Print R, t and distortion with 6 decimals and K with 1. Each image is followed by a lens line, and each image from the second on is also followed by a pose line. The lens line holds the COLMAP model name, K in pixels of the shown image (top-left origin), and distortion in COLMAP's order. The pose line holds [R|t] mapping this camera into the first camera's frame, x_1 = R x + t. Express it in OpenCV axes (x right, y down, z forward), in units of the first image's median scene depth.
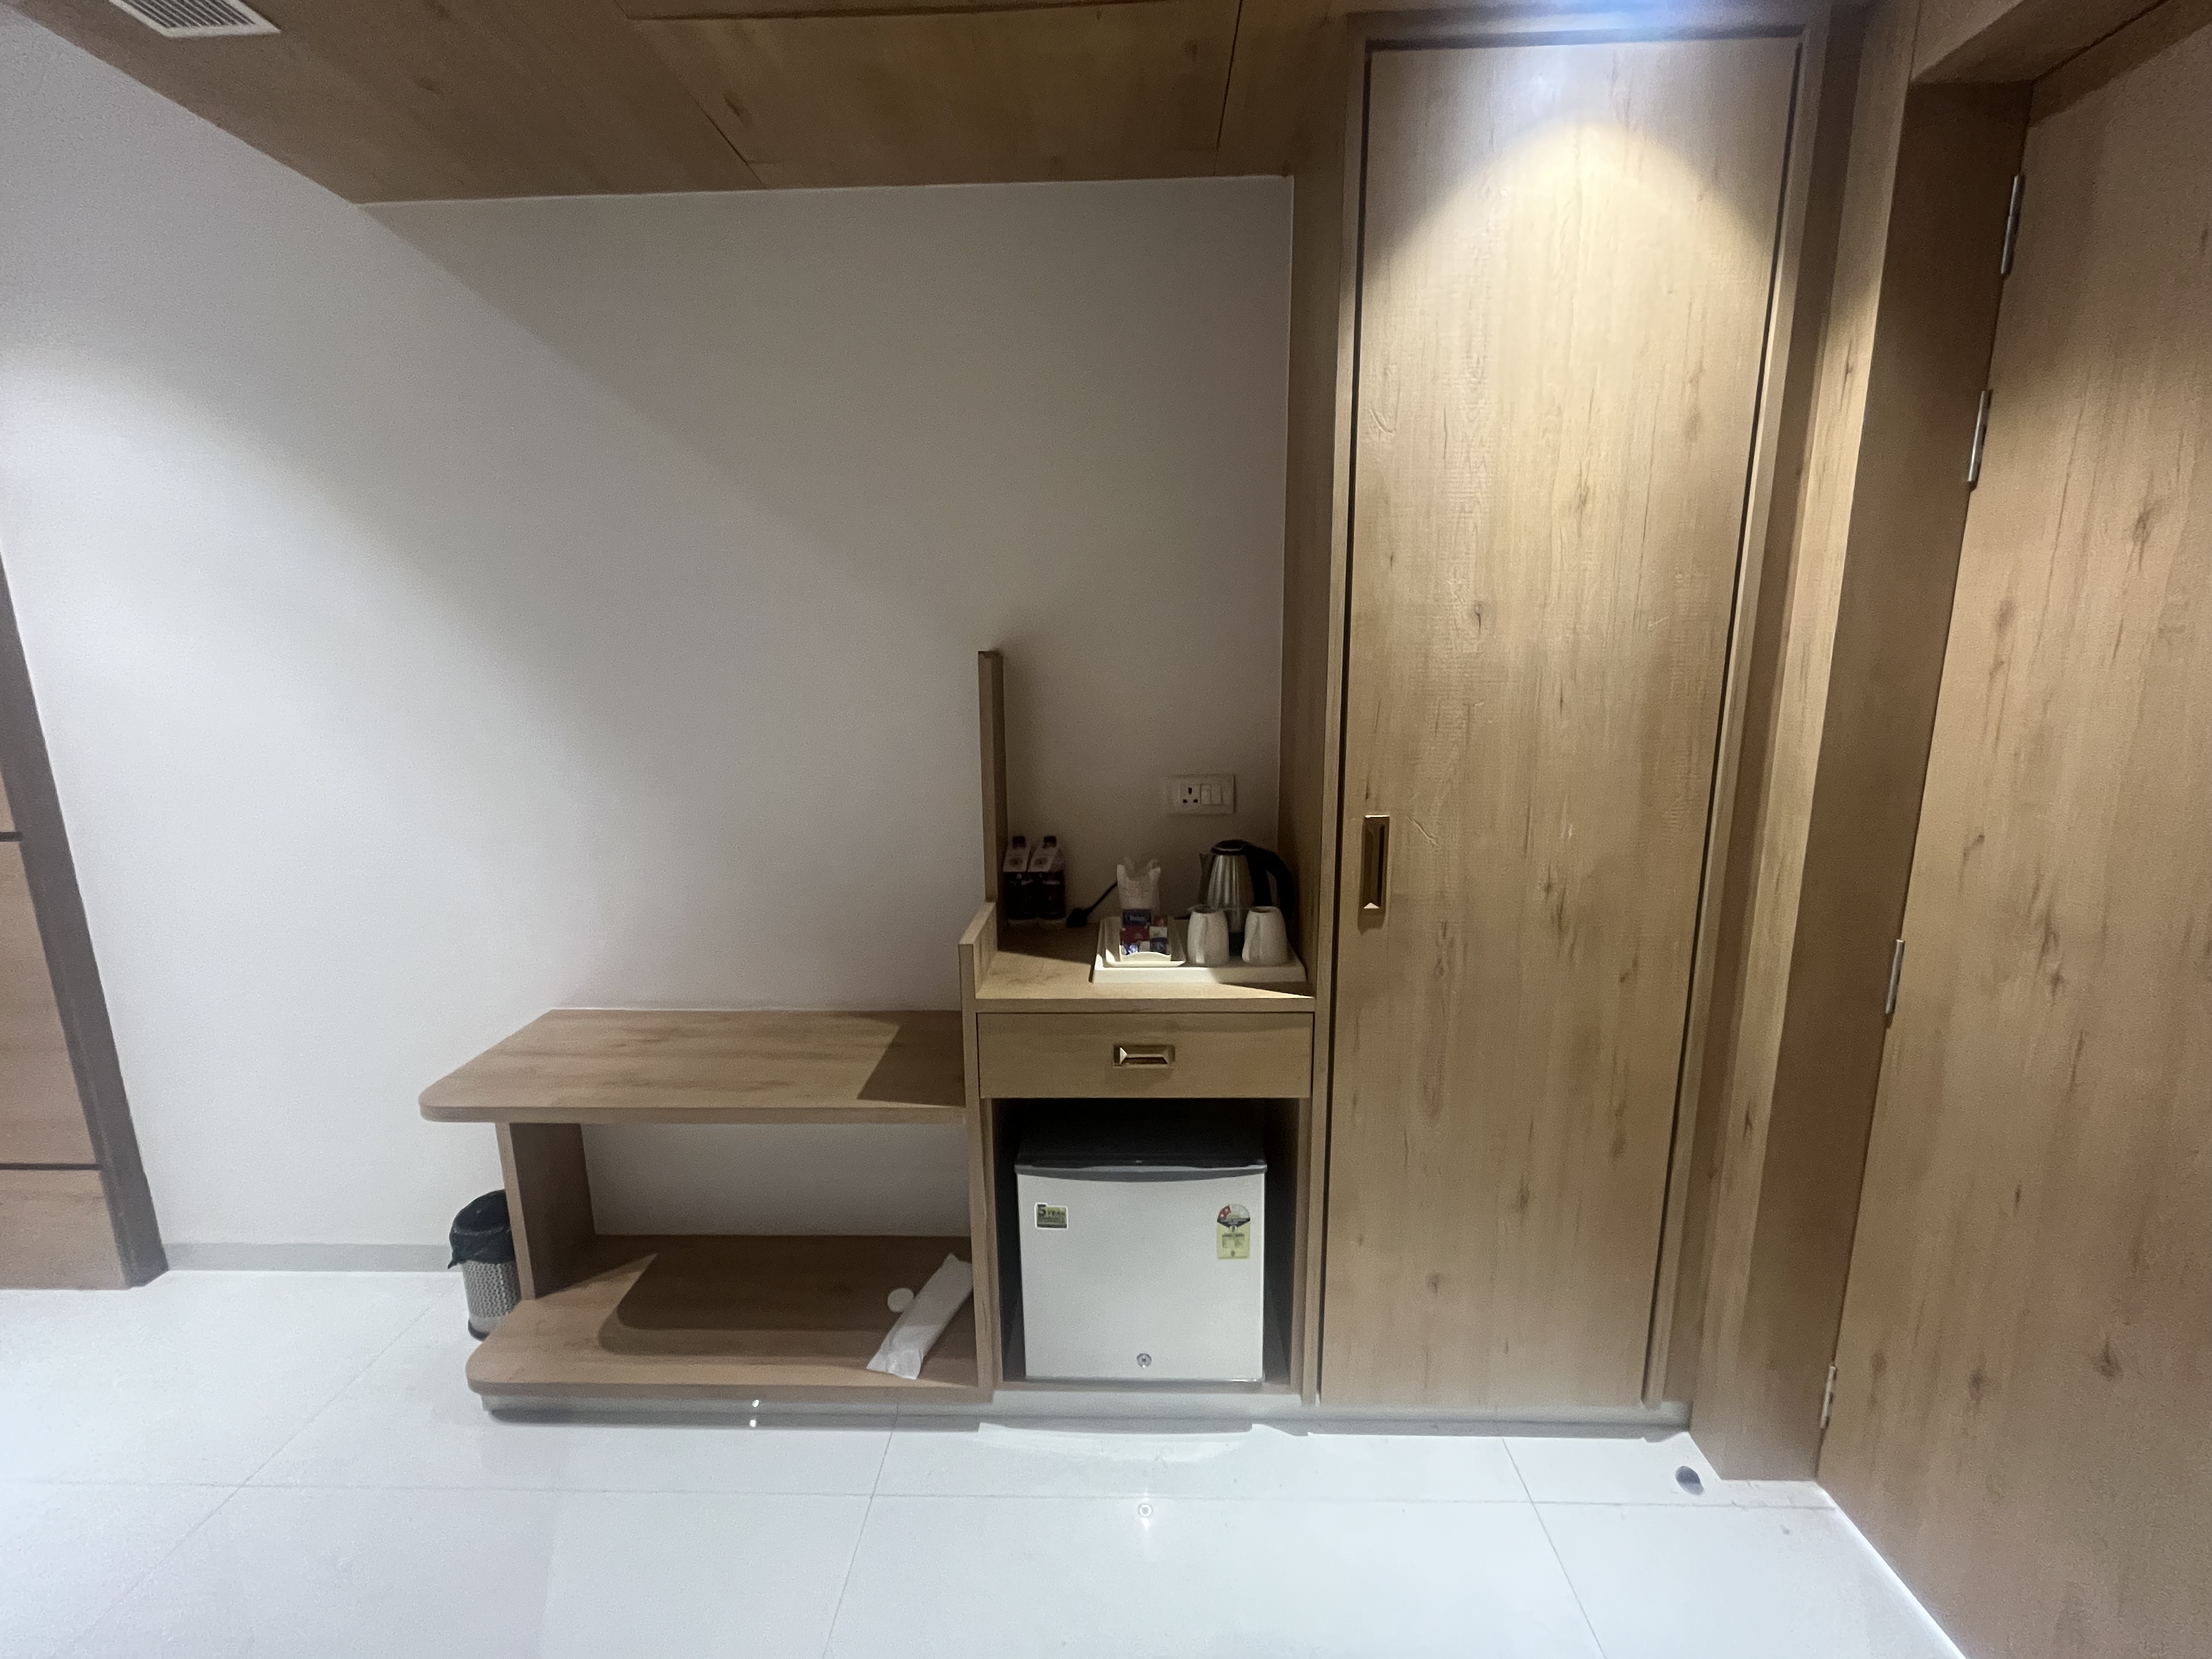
lens RADIAL K [[905.2, 0, 1109.0], [0, 905.2, 831.4], [0, 0, 1]] dist [-0.002397, 0.000214]
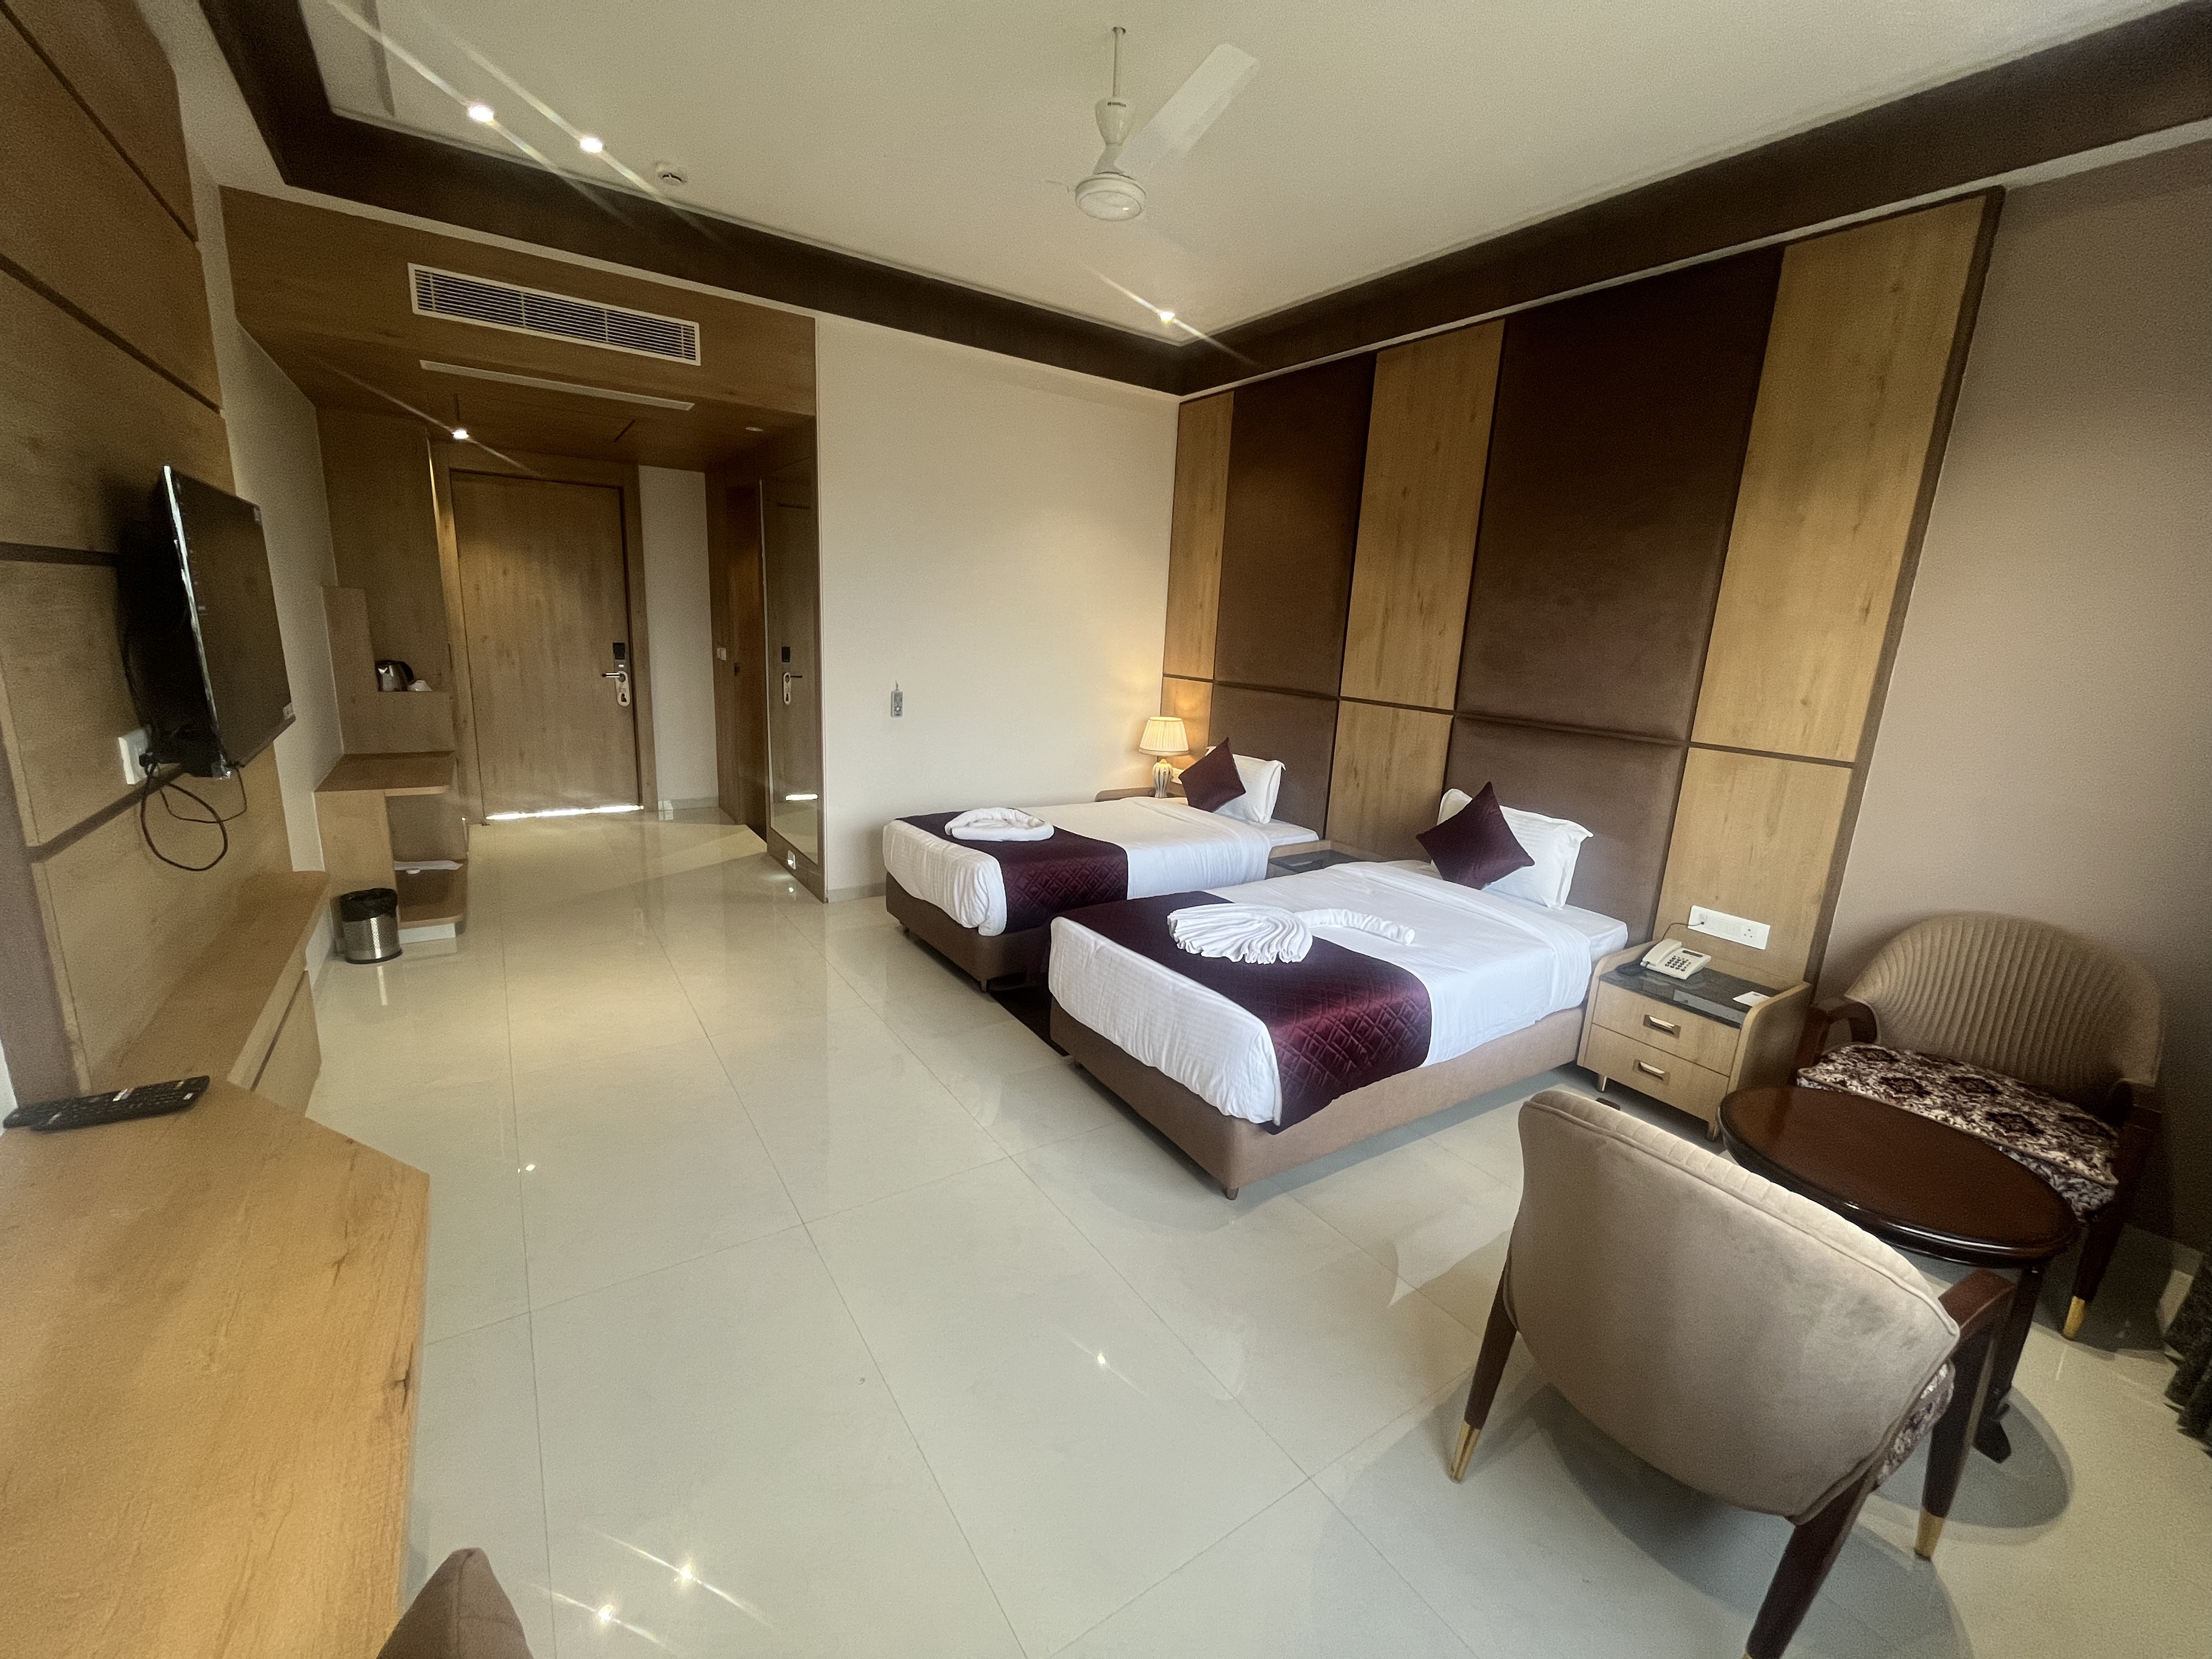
lens RADIAL K [[905.2, 0, 1103.5], [0, 905.2, 822.9], [0, 0, 1]] dist [-0.002397, 0.000214]
pose [[-0.582498, -0.196061, 0.788832, -3.886851], [0.109433, 0.942722, 0.315118, -0.173136], [-0.805432, 0.269880, -0.527678, 0.966759]]
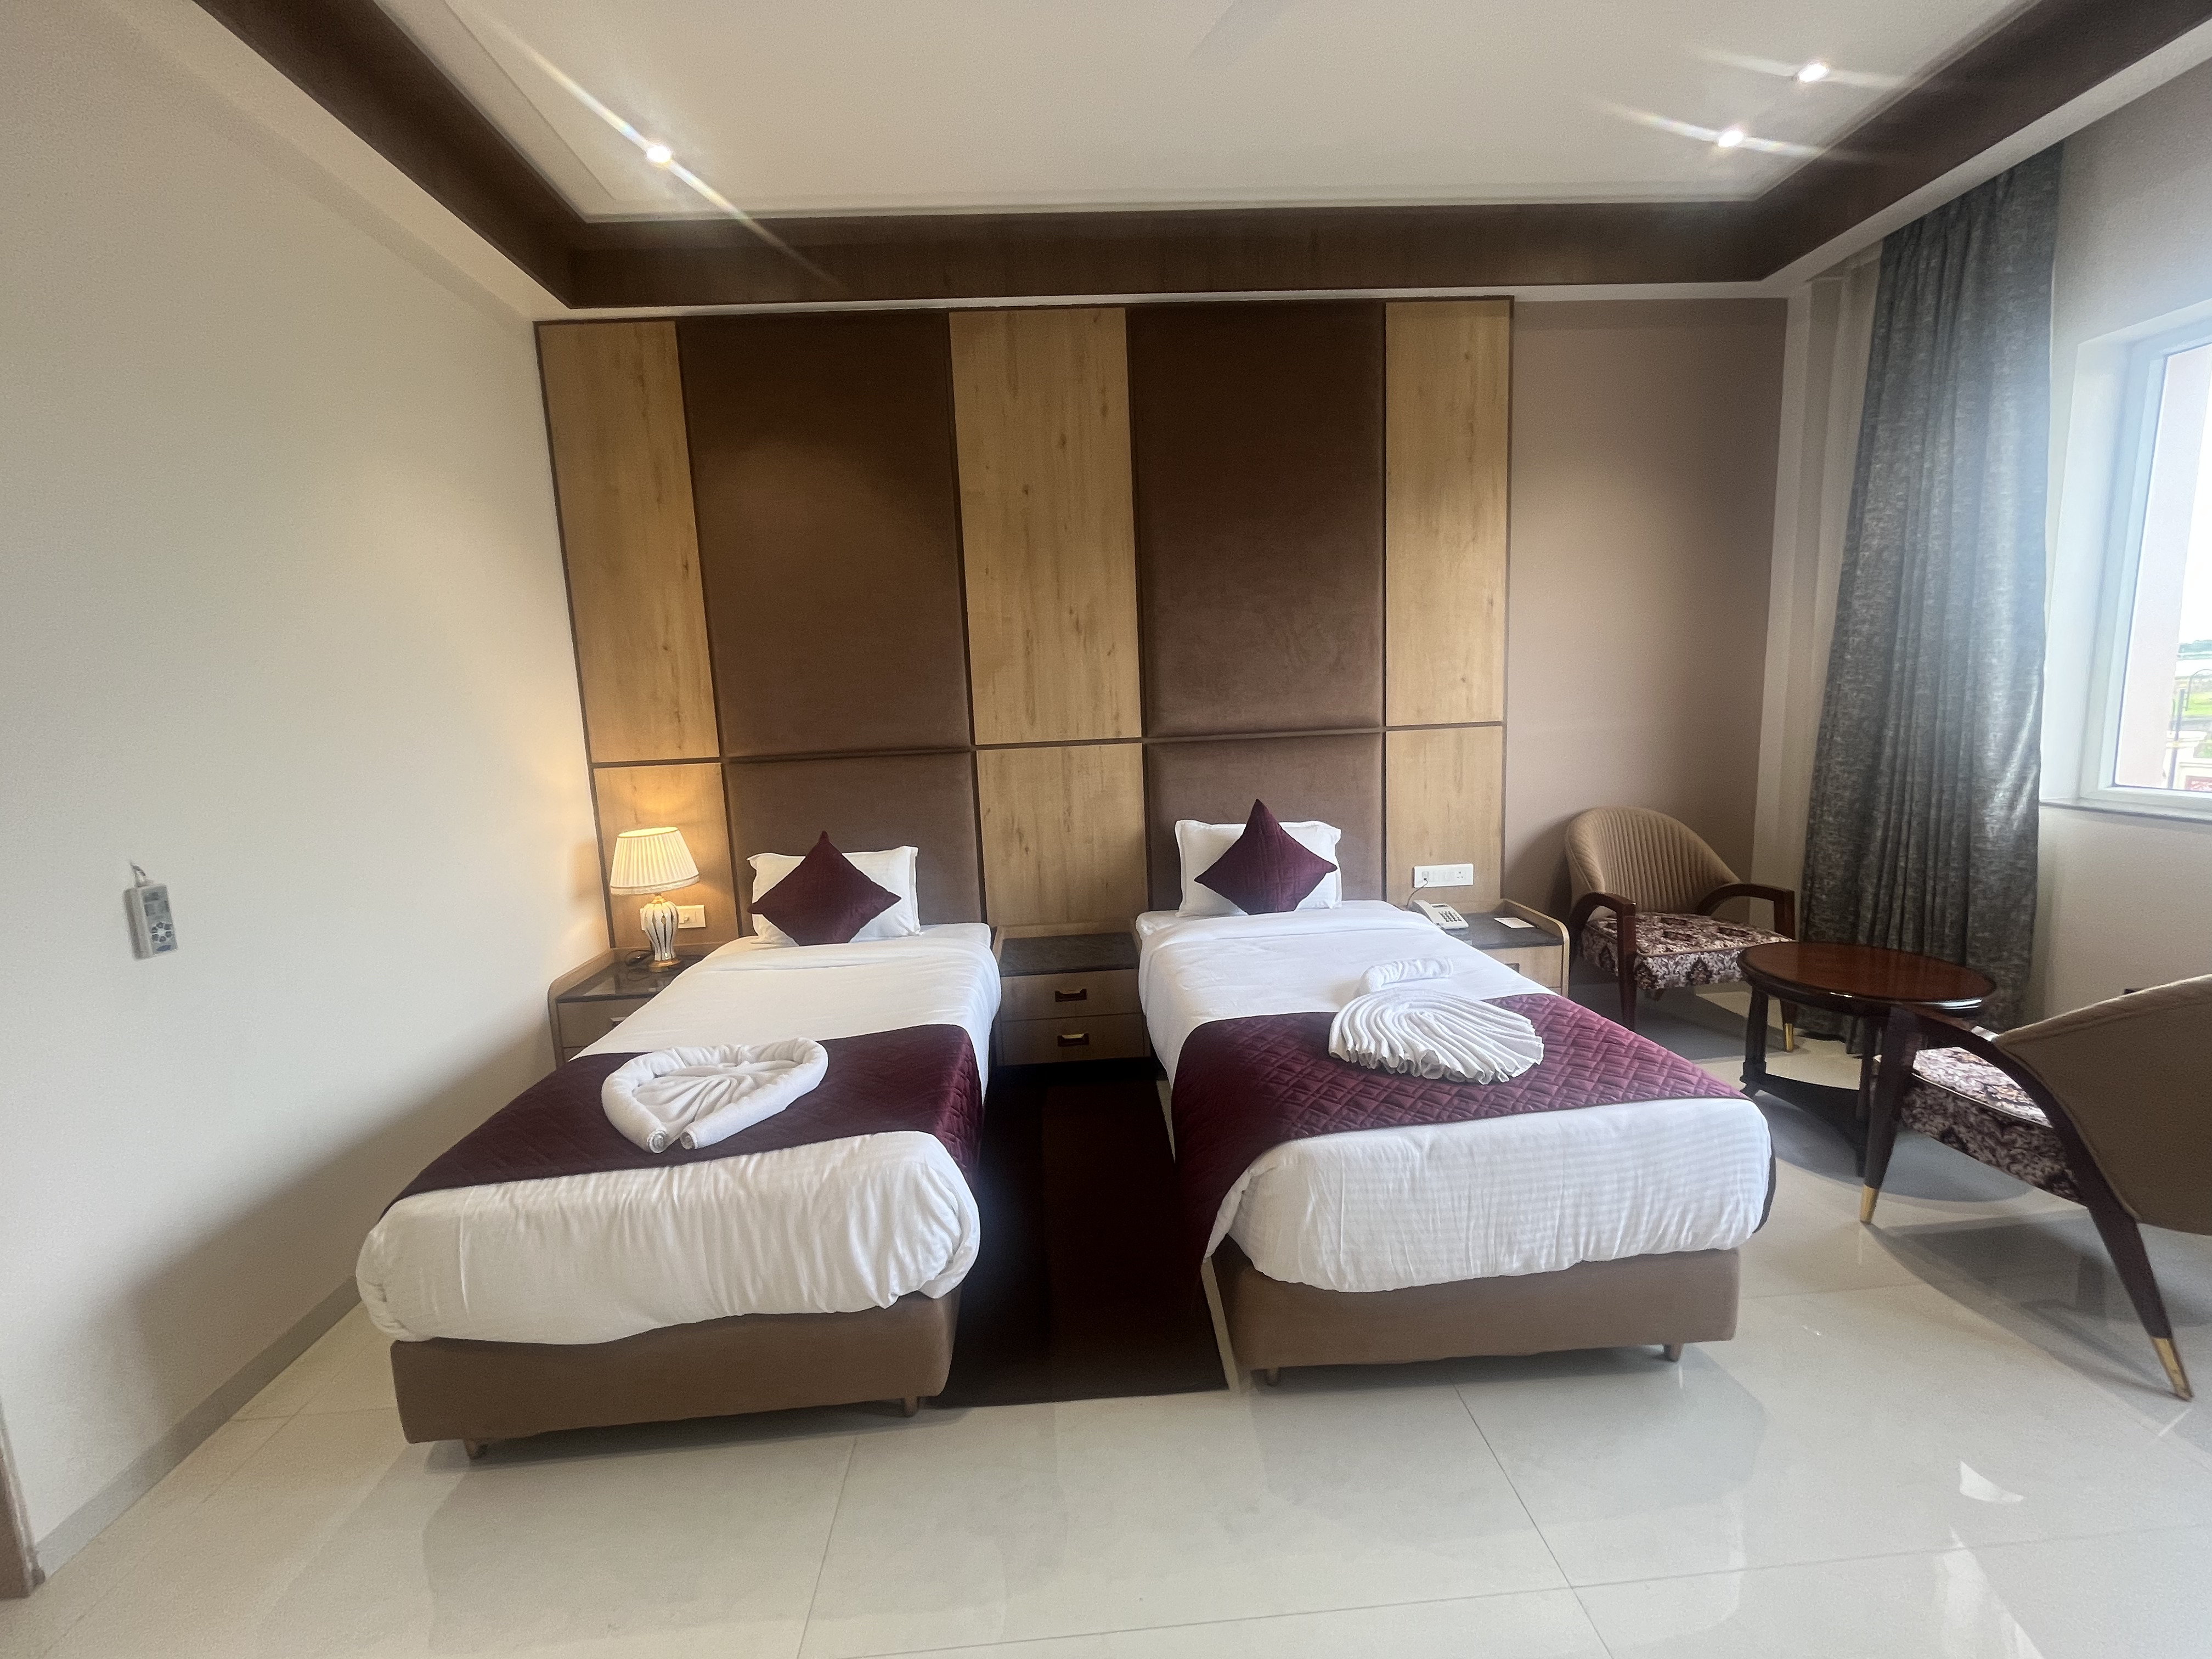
lens RADIAL K [[905.2, 0, 1104.5], [0, 905.2, 821.8], [0, 0, 1]] dist [-0.002397, 0.000214]
pose [[-0.994392, 0.067069, -0.081767, -2.085934], [0.037106, 0.945291, 0.324111, -0.099373], [0.099031, 0.319260, -0.942479, 0.940429]]
